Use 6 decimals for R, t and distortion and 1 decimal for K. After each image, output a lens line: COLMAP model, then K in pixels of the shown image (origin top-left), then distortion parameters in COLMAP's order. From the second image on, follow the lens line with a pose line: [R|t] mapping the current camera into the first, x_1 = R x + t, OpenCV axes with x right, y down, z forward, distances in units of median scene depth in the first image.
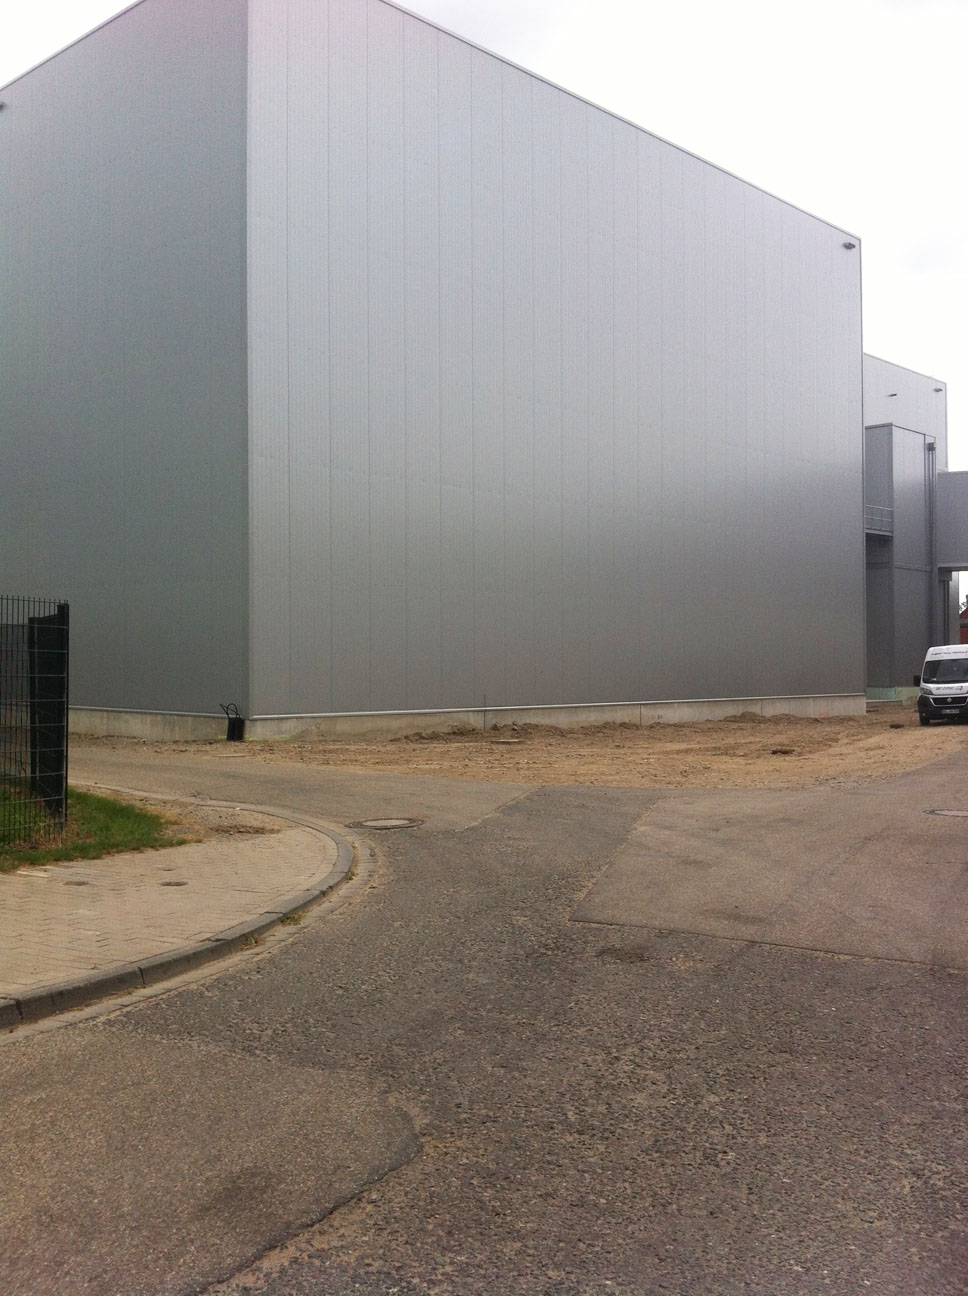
lens RADIAL K [[1296.1, 0, 484.0], [0, 1296.1, 648.0], [0, 0, 1]] dist [0.119125, -0.001748]
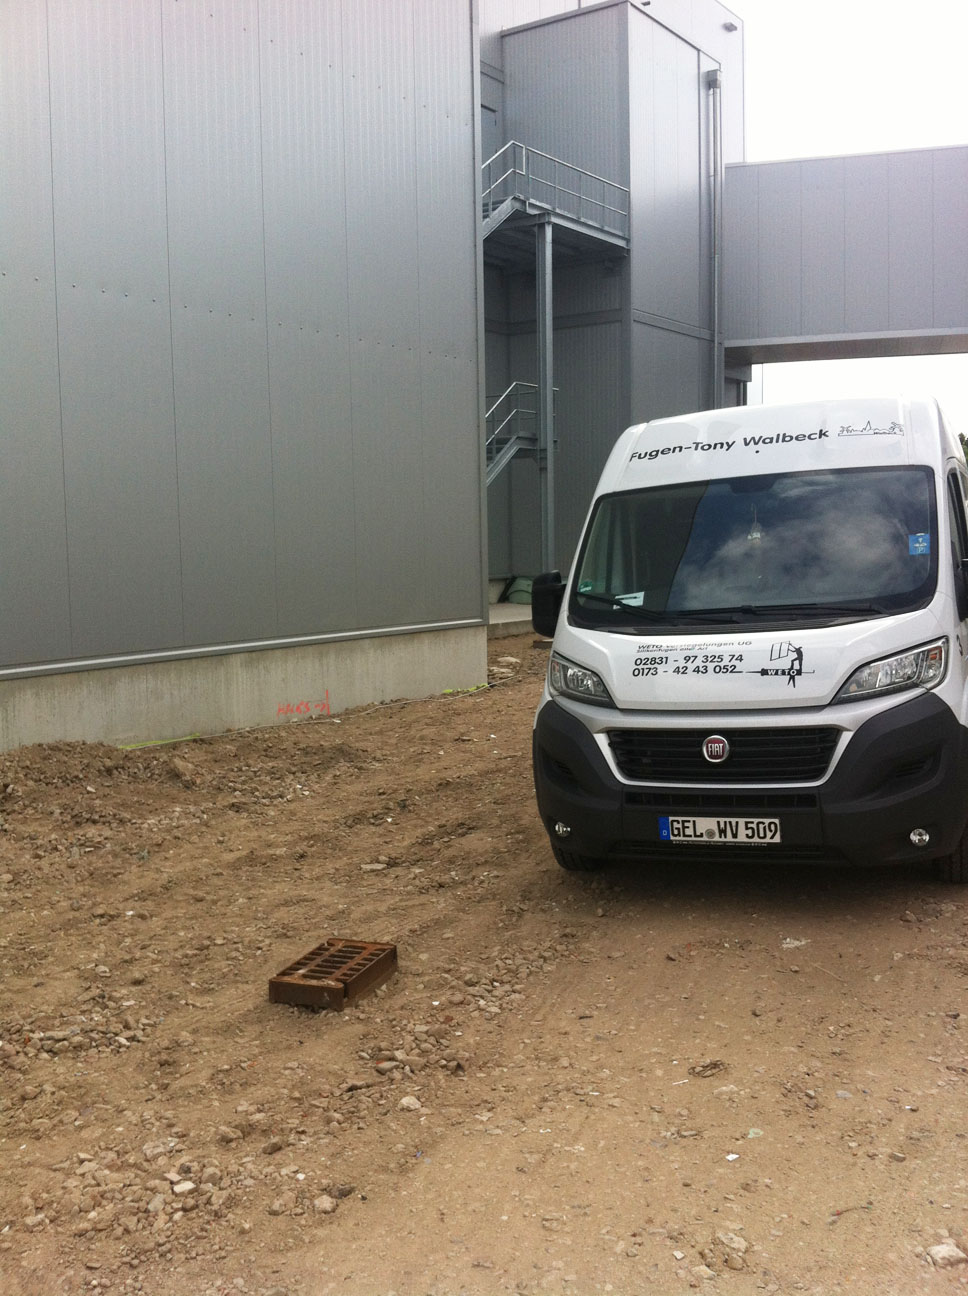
lens RADIAL K [[1296.1, 0, 484.0], [0, 1296.1, 648.0], [0, 0, 1]] dist [0.119125, -0.001748]
pose [[0.989732, -0.027574, 0.140251, 0.174178], [0.013800, 0.995066, 0.098249, 0.007955], [-0.142268, -0.095305, 0.985229, 0.487173]]
